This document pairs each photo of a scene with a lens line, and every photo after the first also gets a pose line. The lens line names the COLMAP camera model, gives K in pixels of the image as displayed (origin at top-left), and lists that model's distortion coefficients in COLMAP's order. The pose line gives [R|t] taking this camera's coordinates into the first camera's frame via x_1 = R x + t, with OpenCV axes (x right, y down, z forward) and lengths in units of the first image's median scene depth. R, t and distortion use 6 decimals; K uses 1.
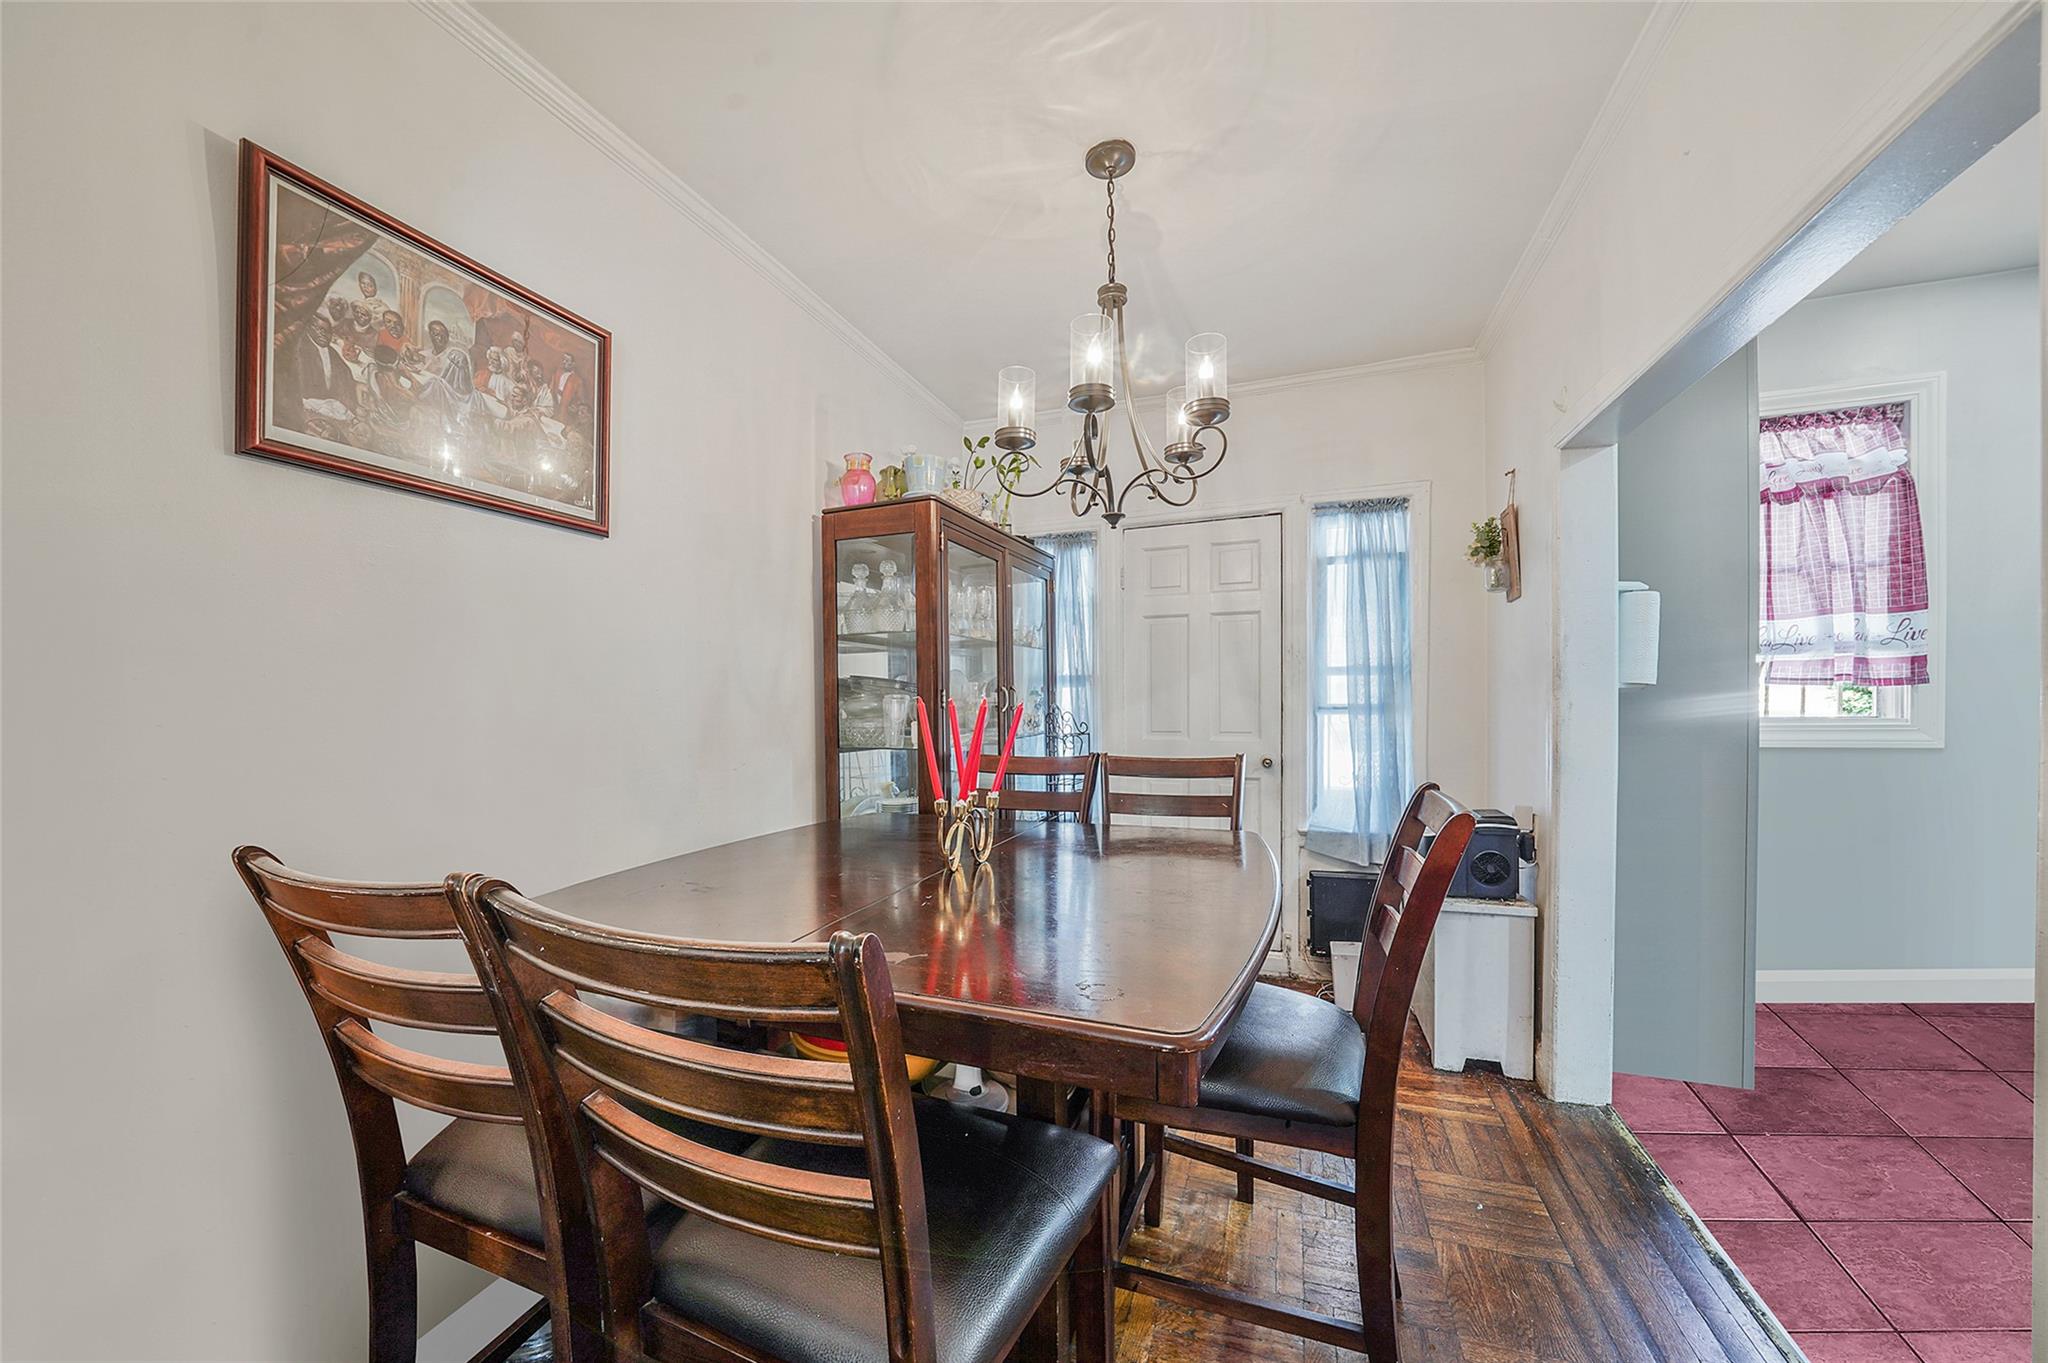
lens RADIAL K [[736.4, 0, 1019.5], [0, 736.4, 693.7], [0, 0, 1]] dist [-0.025783, 0.002950]
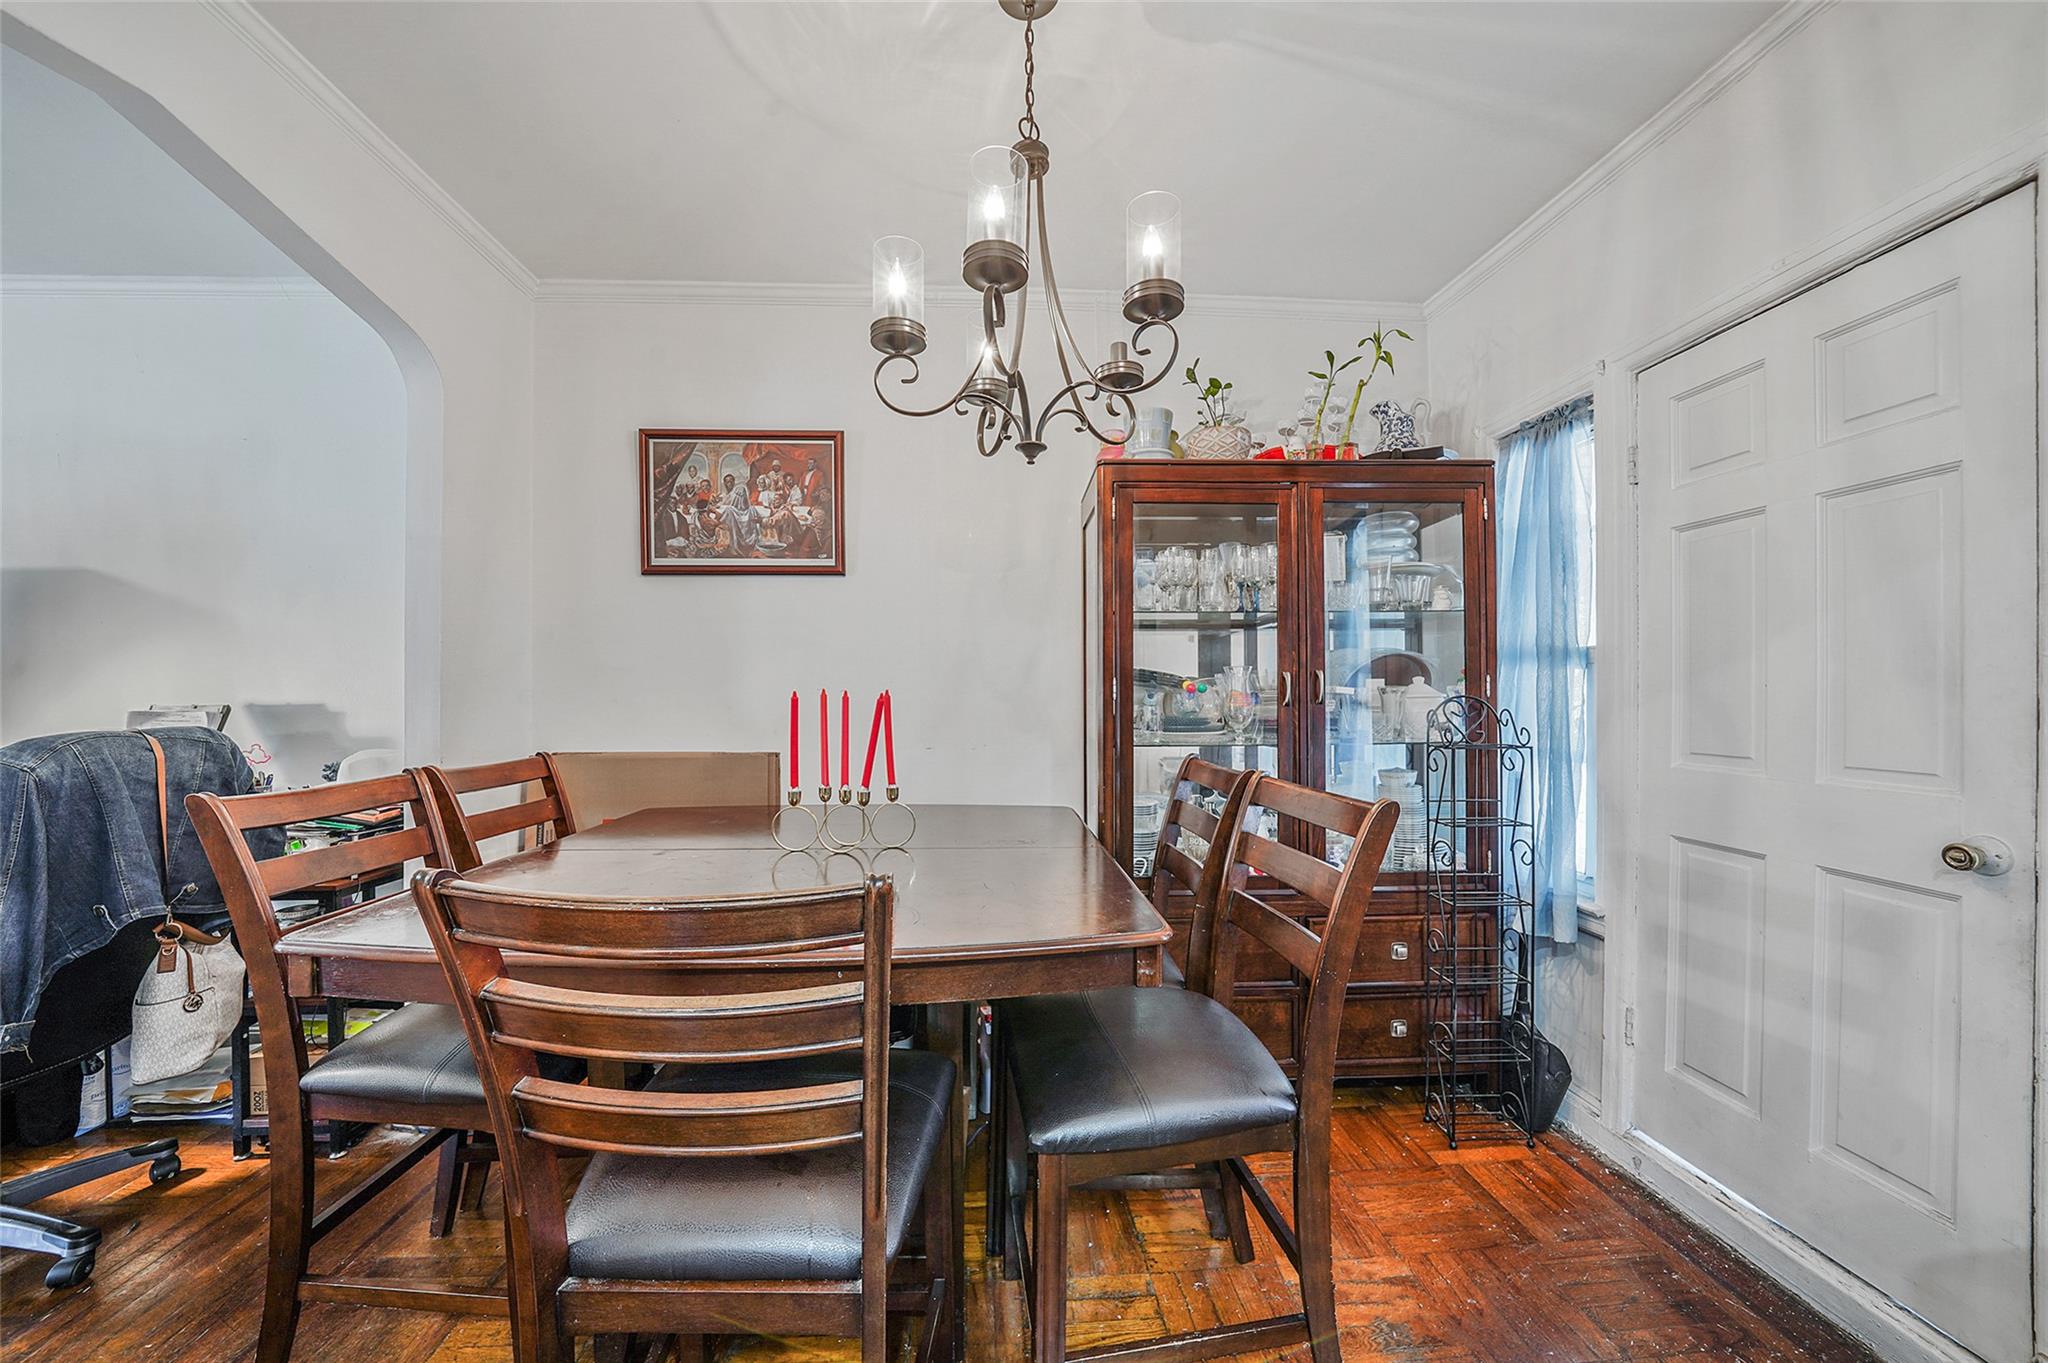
lens RADIAL K [[736.4, 0, 1019.5], [0, 736.4, 693.7], [0, 0, 1]] dist [-0.025783, 0.002950]
pose [[0.391097, -0.002910, -0.920345, 0.884869], [0.001960, 0.999995, -0.002329, 0.019246], [0.920348, -0.000893, 0.391100, 0.756808]]
